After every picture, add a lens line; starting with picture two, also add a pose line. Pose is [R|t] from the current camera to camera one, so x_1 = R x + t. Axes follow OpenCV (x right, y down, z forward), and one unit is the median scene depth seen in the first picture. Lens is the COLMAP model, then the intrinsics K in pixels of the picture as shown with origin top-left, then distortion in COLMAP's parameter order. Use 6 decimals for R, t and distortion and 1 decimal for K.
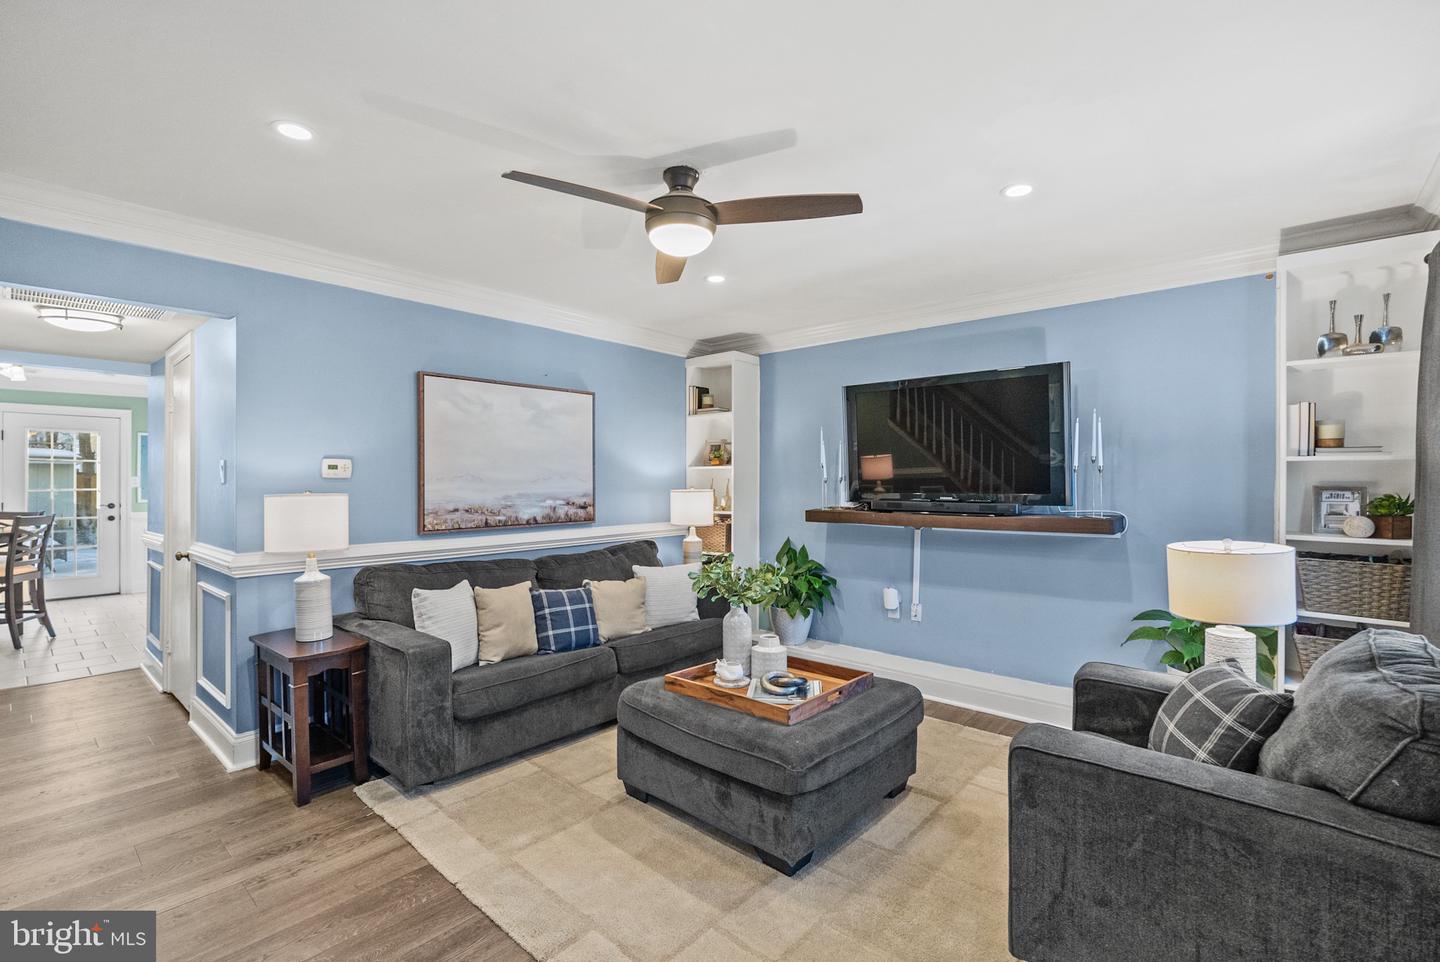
lens RADIAL K [[645.2, 0, 717.7], [0, 645.2, 478.8], [0, 0, 1]] dist [0.001681, 0.000077]
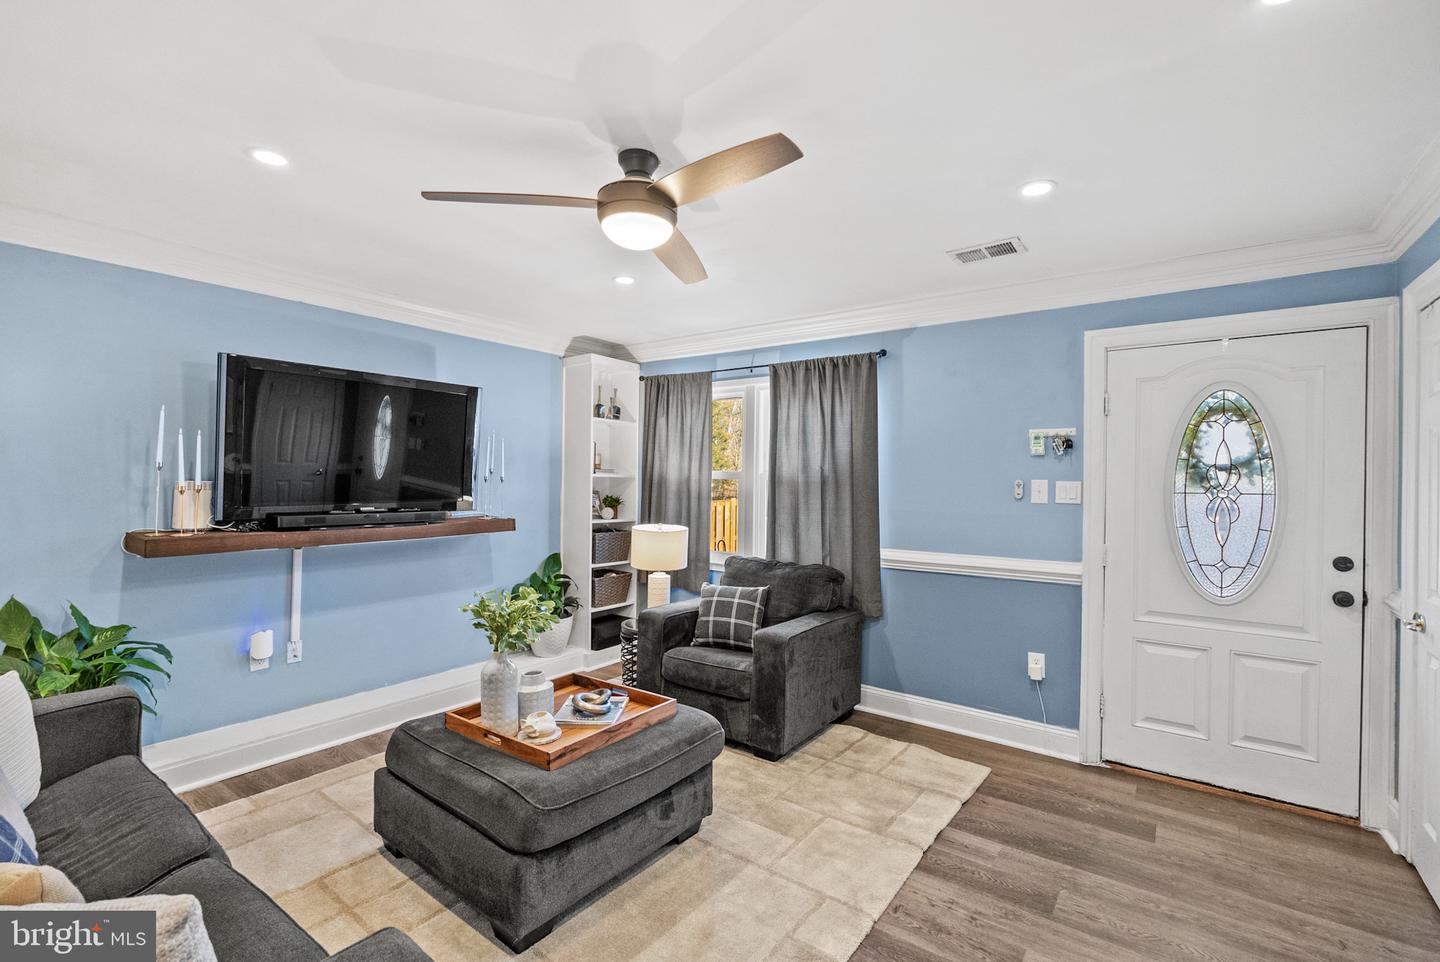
lens RADIAL K [[645.2, 0, 715.8], [0, 645.2, 478.9], [0, 0, 1]] dist [0.001681, 0.000077]
pose [[-0.092118, 0.001149, 0.995747, -0.595477], [-0.016354, 0.999863, -0.002666, -0.017151], [-0.995614, -0.016530, -0.092087, 0.602261]]
